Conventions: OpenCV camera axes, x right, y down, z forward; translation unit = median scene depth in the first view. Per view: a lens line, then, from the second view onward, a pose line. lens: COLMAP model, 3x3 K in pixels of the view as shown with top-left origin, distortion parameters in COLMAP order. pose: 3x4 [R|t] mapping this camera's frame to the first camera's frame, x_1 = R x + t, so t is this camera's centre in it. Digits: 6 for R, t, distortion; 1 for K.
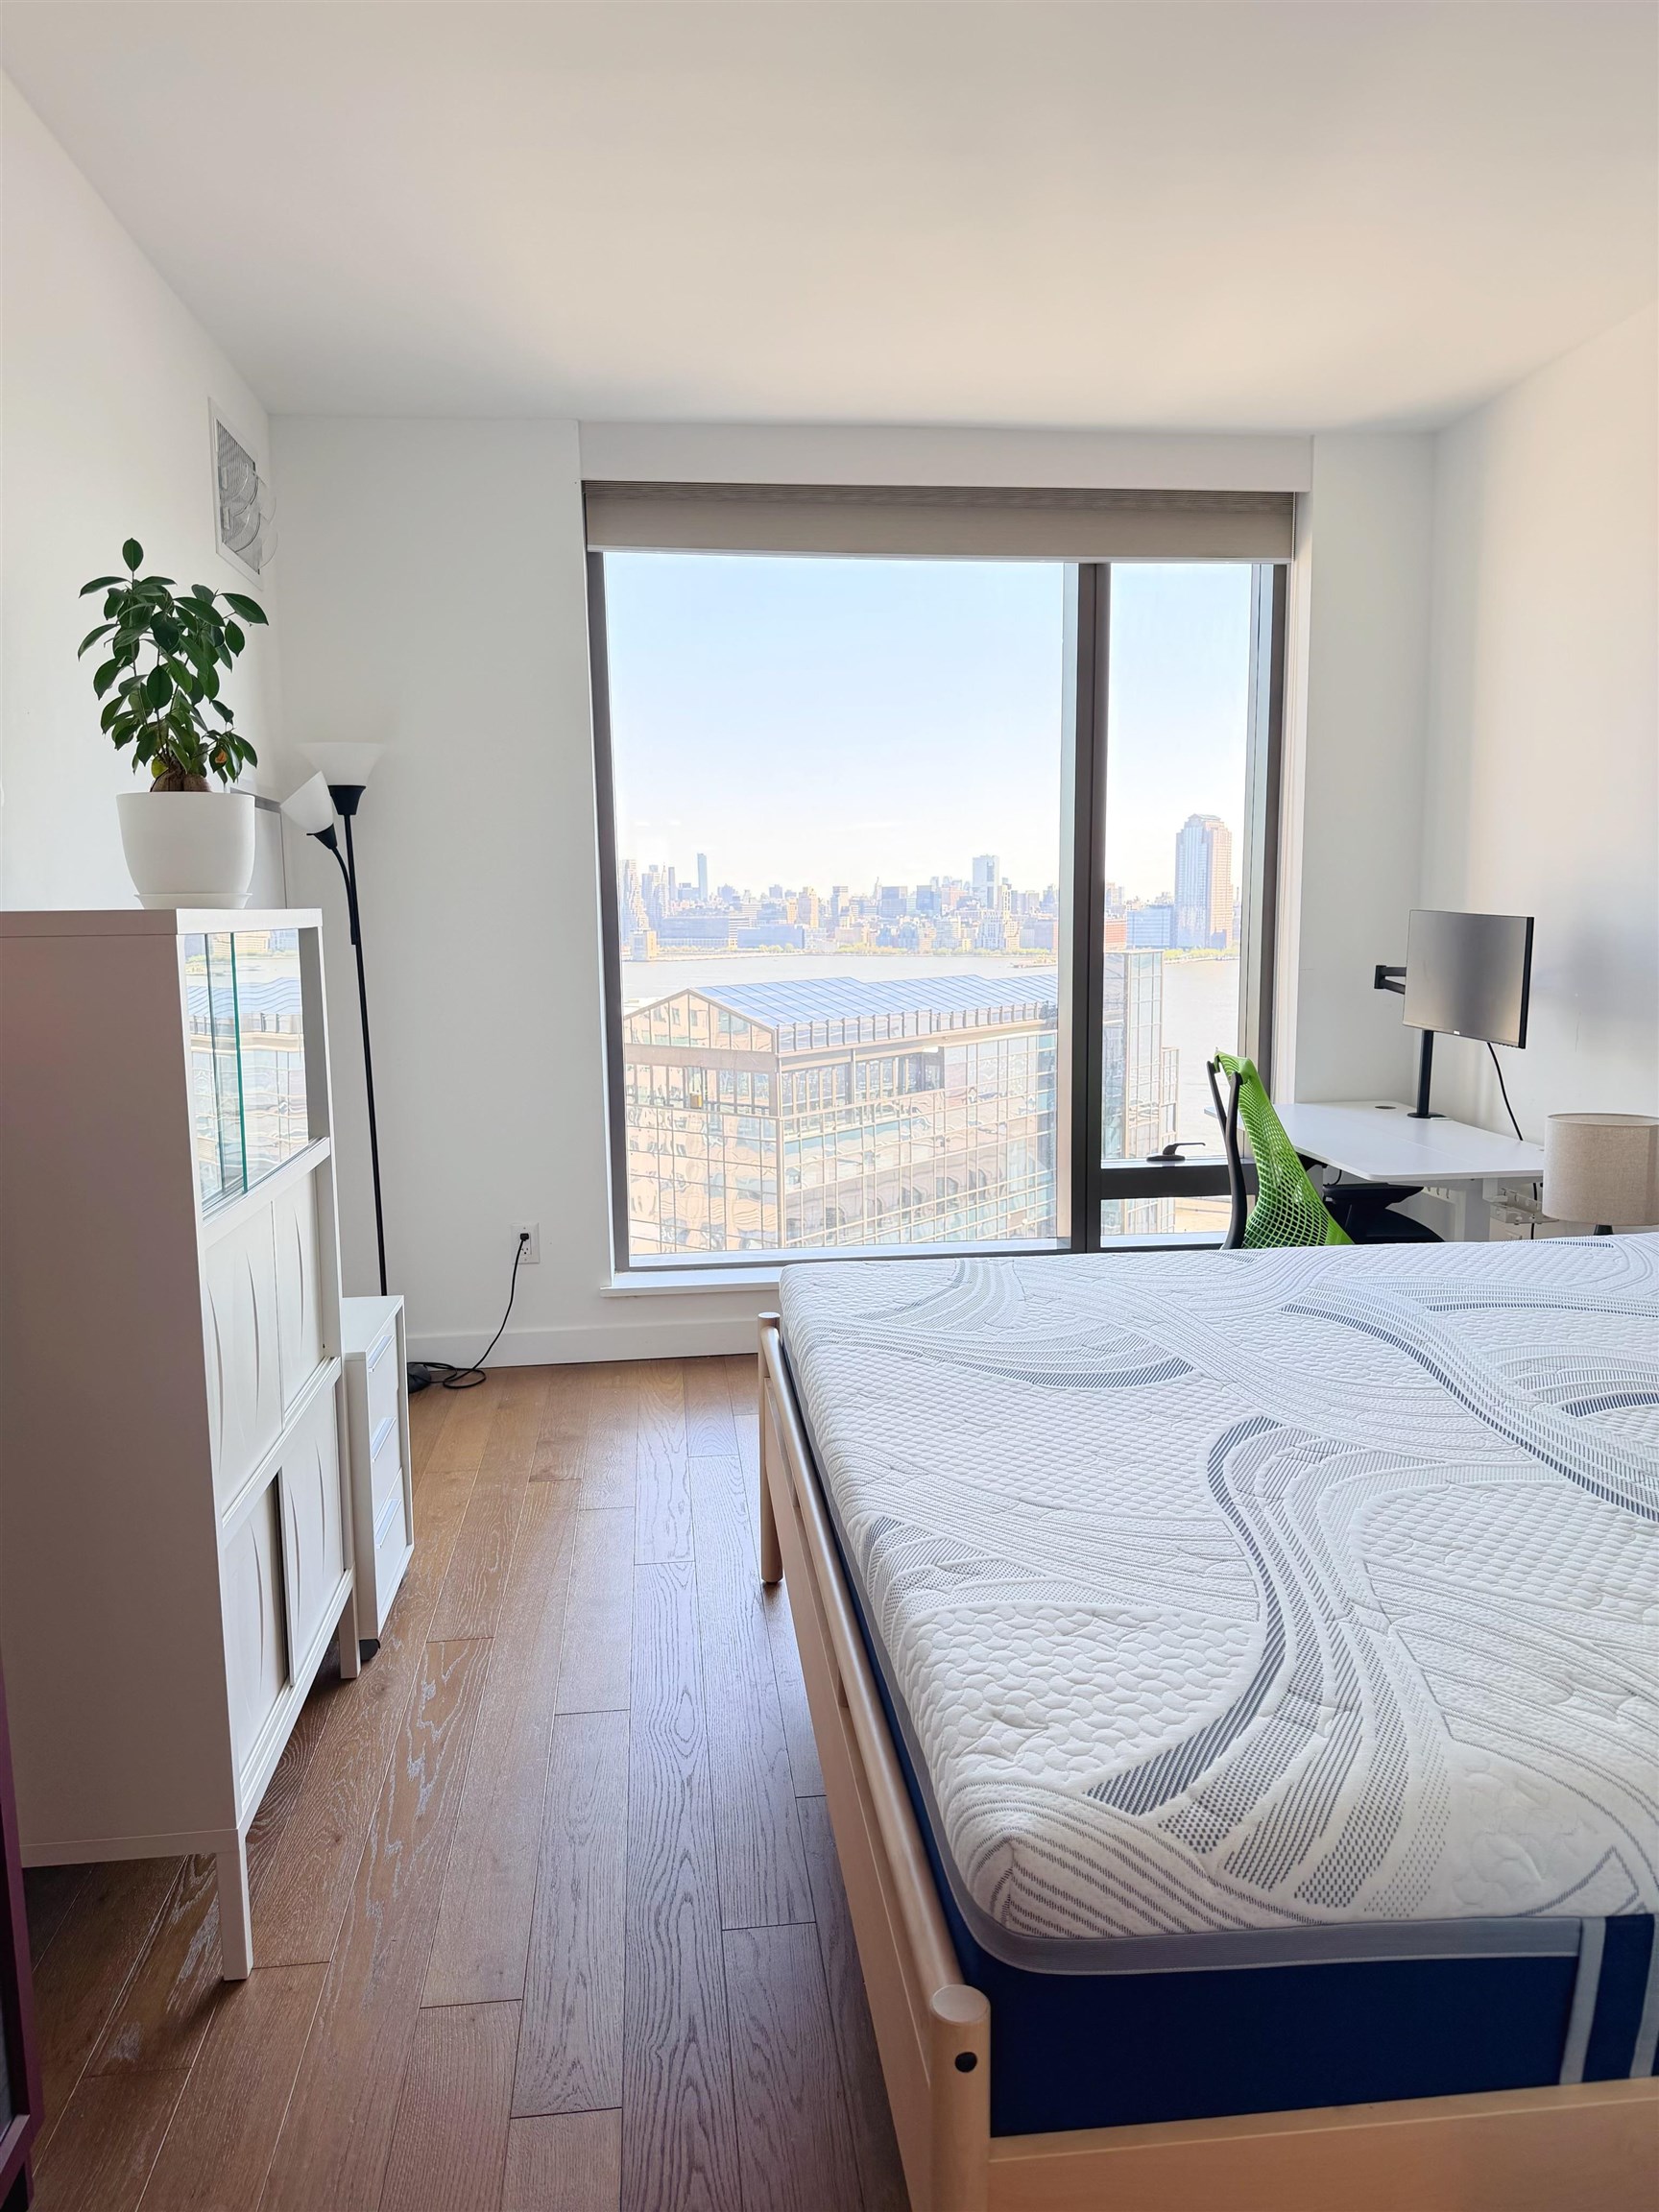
lens RADIAL K [[1559.9, 0, 825.4], [0, 1559.9, 1112.4], [0, 0, 1]] dist [0.061799, -0.000111]
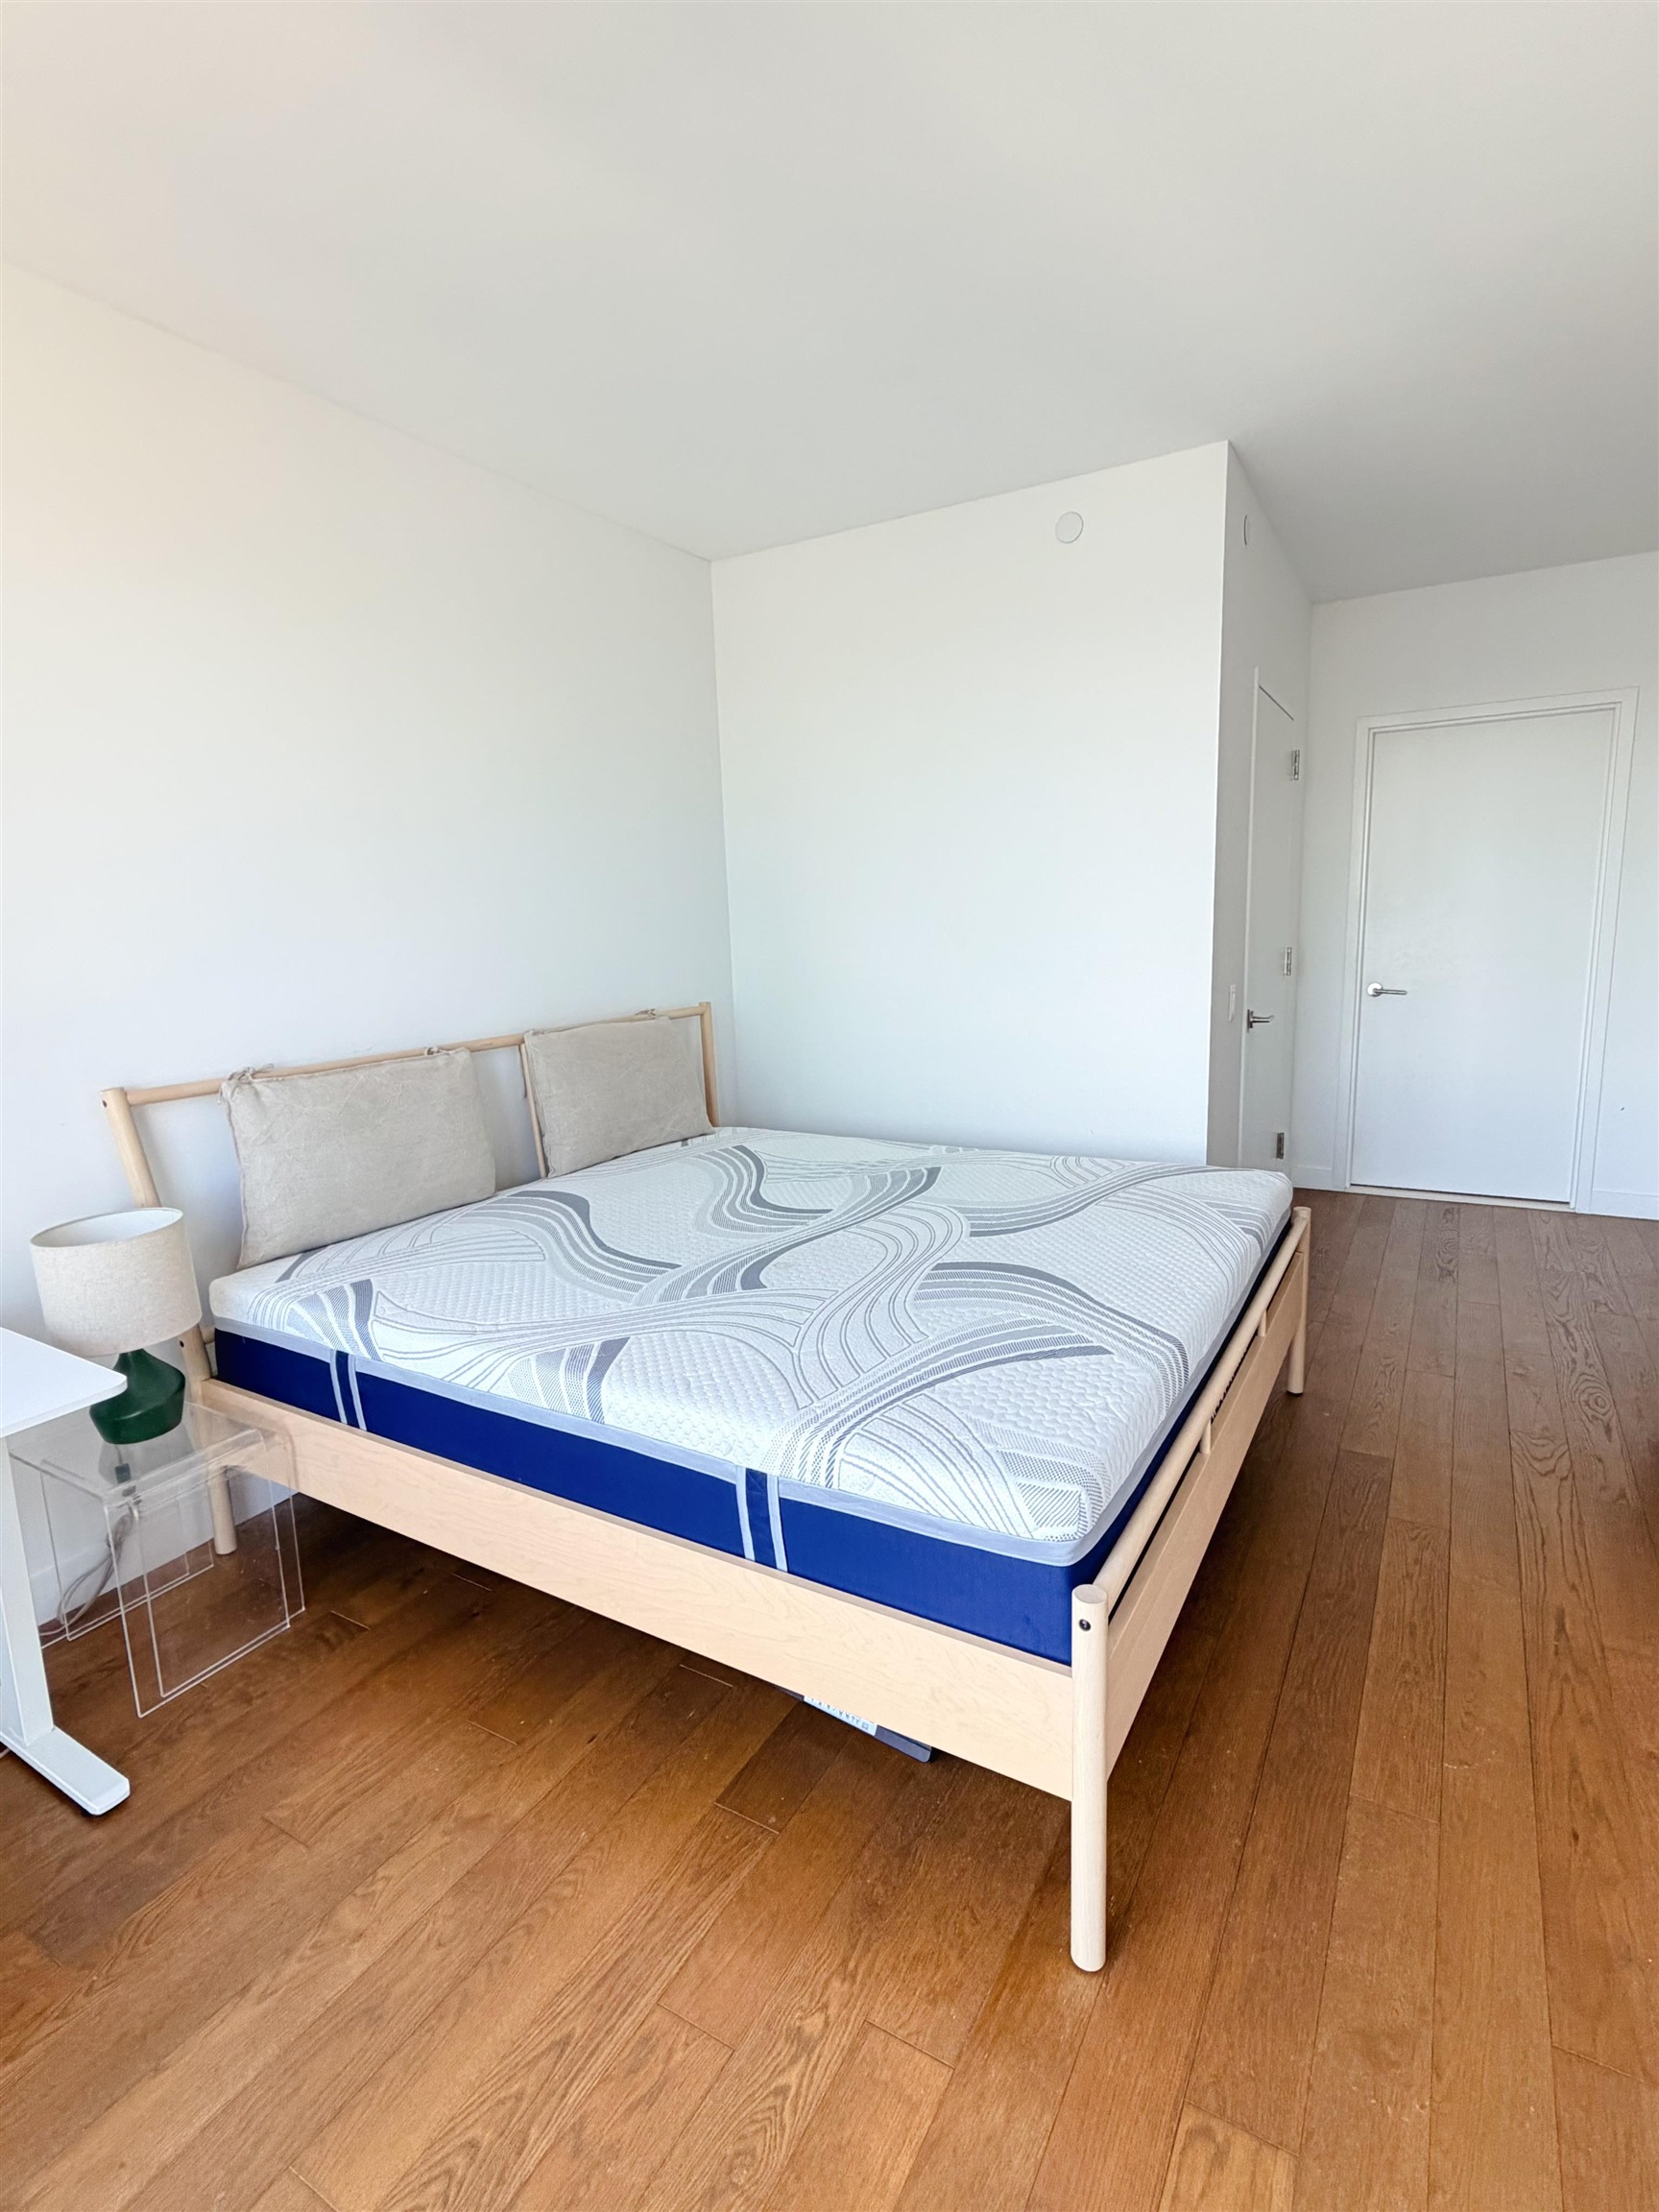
lens RADIAL K [[1087.3, 0, 828.7], [0, 1087.3, 1101.4], [0, 0, 1]] dist [0.000651, 0.000006]
pose [[-0.790736, -0.058647, 0.609341, -0.285505], [0.133761, 0.954793, 0.265476, -0.258571], [-0.597364, 0.291427, -0.747145, 1.795262]]
